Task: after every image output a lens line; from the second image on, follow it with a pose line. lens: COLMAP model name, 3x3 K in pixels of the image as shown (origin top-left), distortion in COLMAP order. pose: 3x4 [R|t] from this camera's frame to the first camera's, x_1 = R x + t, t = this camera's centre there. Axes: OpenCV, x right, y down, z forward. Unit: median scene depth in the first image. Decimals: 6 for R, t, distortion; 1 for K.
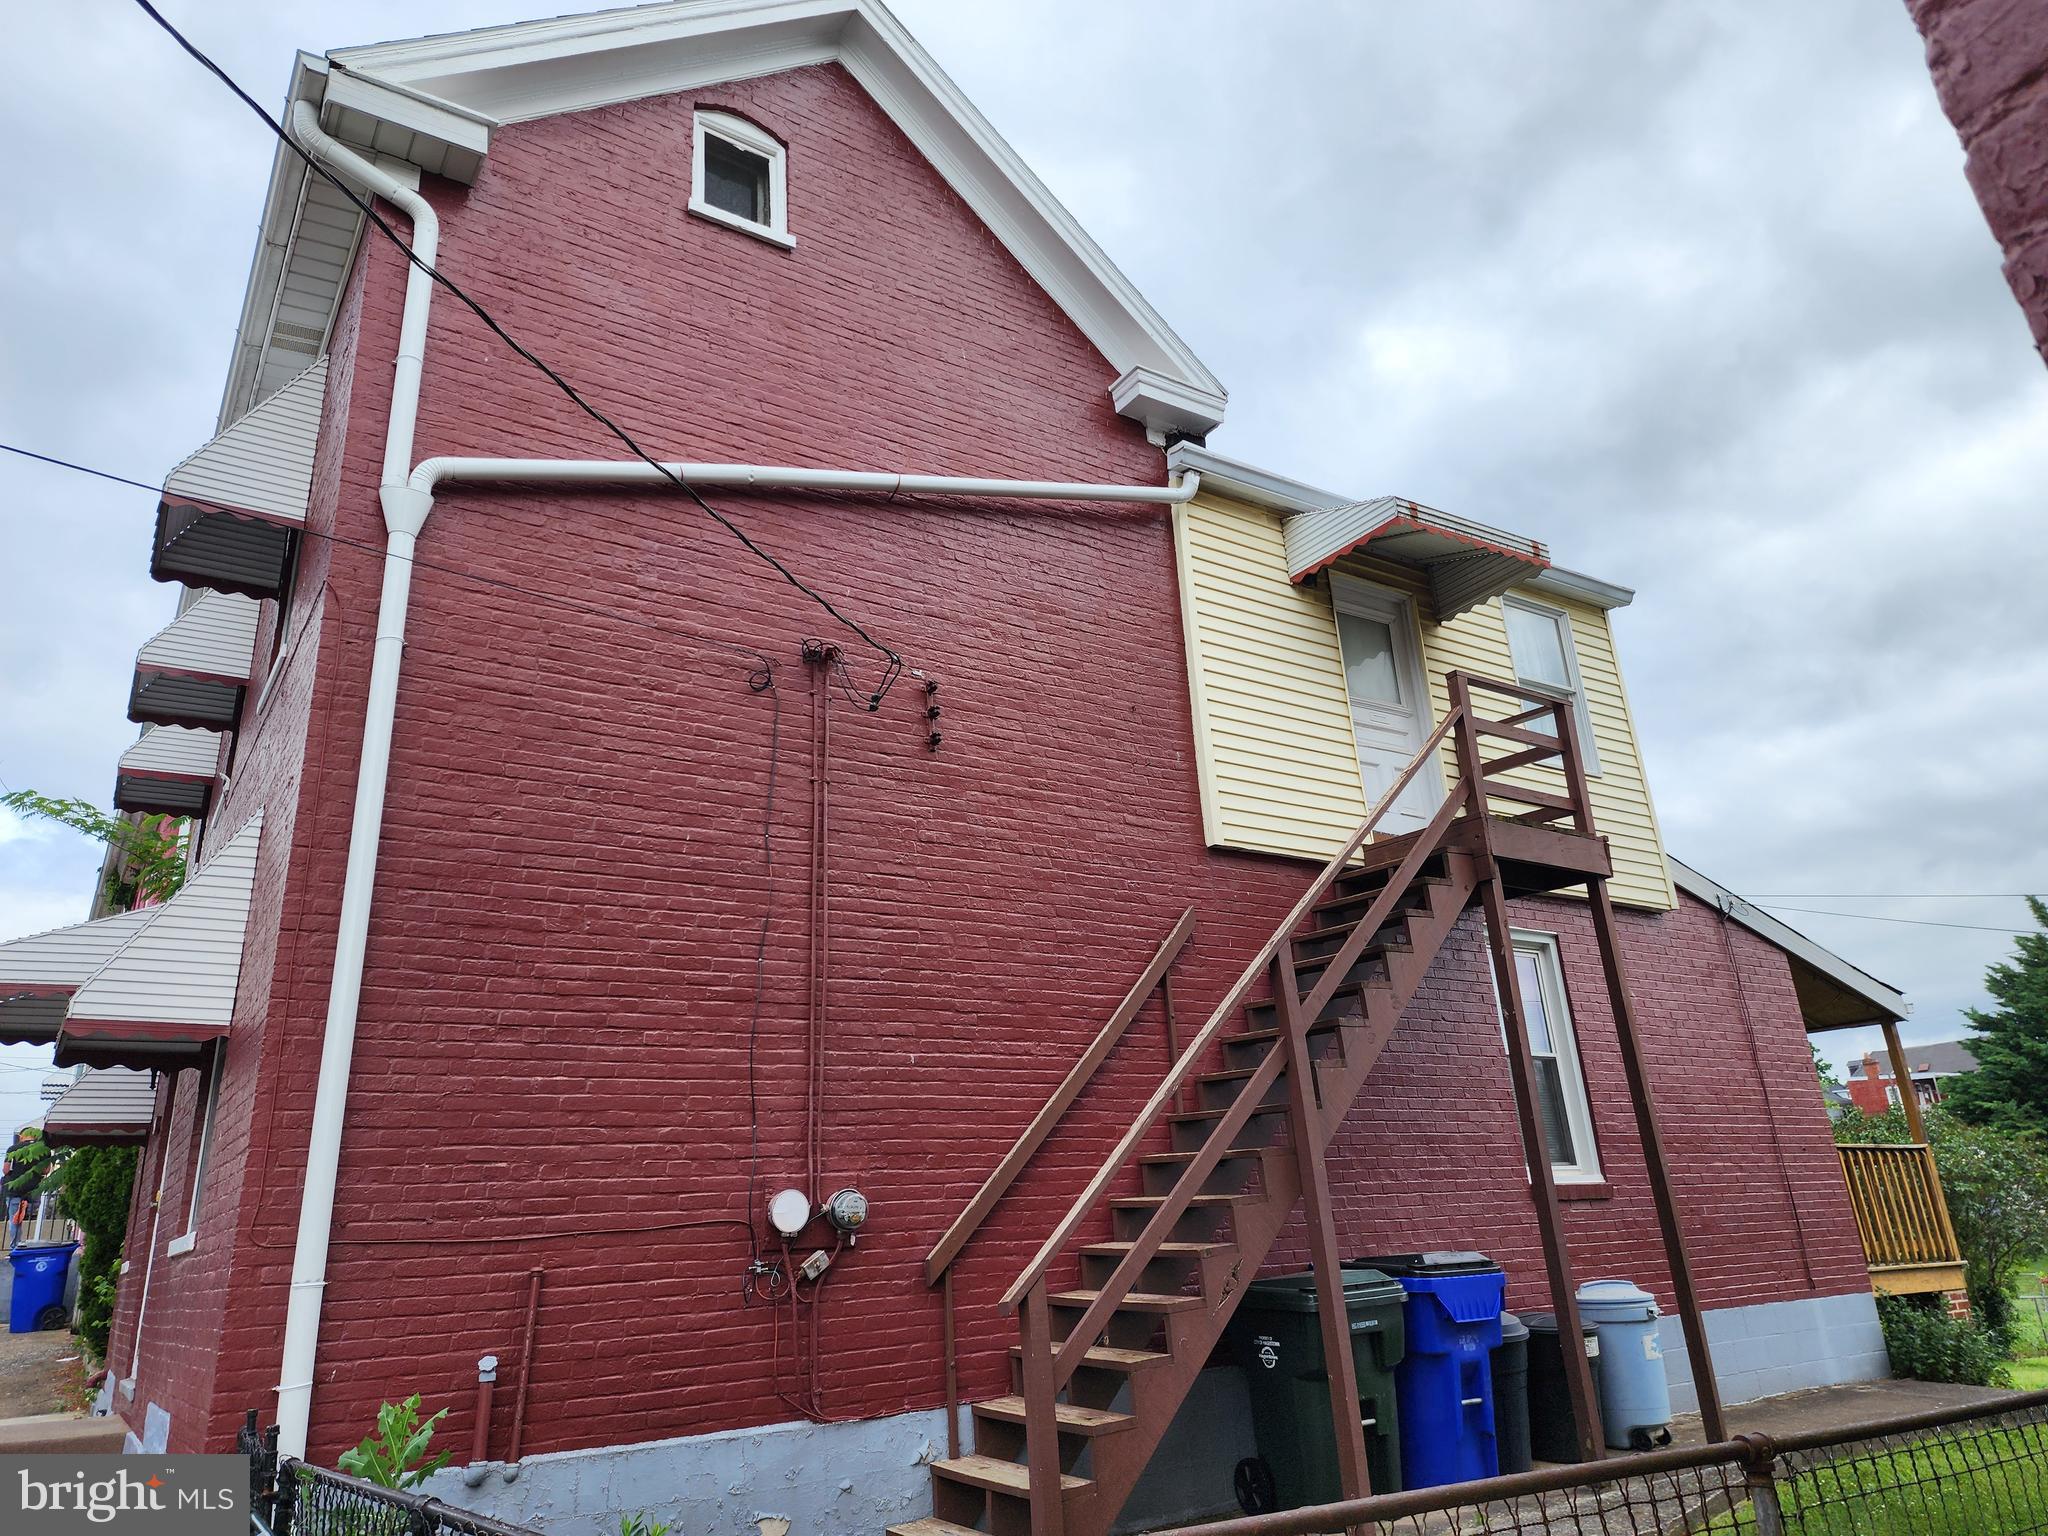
lens RADIAL K [[1354.7, 0, 1023.4], [0, 1354.7, 754.2], [0, 0, 1]] dist [0.080850, -0.067915]
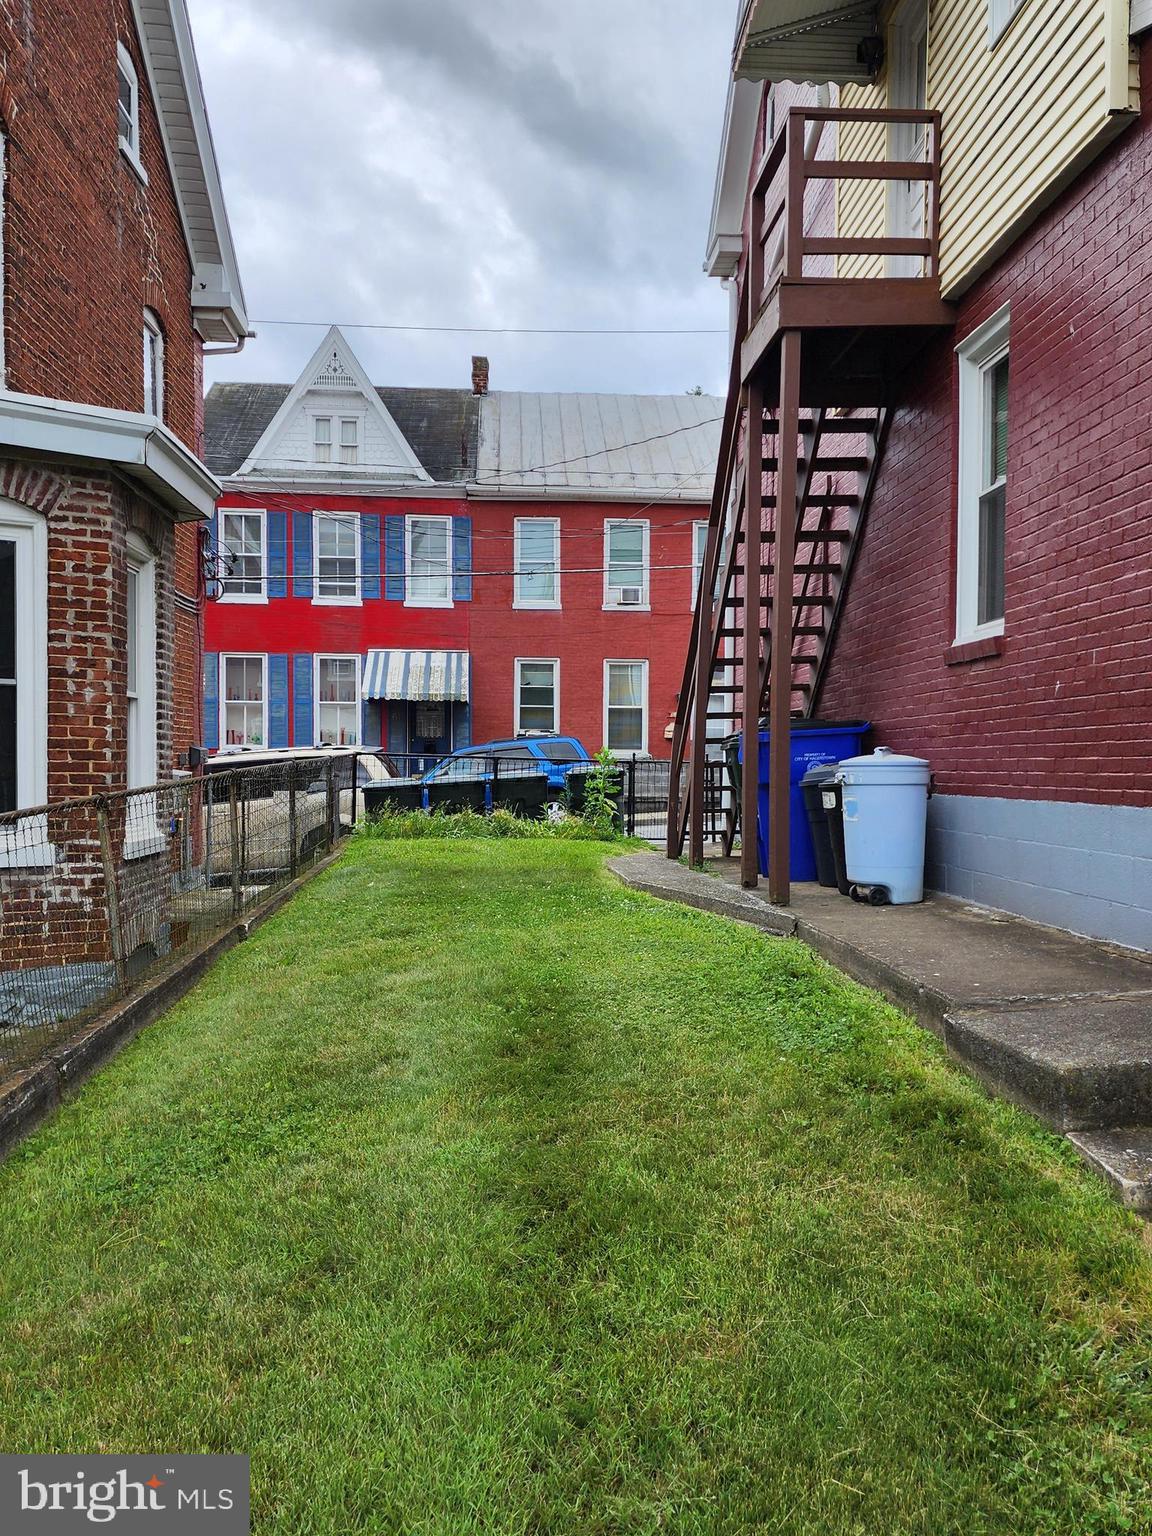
lens RADIAL K [[1306.5, 0, 583.2], [0, 1306.5, 772.8], [0, 0, 1]] dist [0.084102, -0.113334]
pose [[-0.508575, 0.050591, -0.859530, 1.070580], [0.301607, 0.945490, -0.122808, 0.365815], [0.806464, -0.321697, -0.496111, 1.044547]]
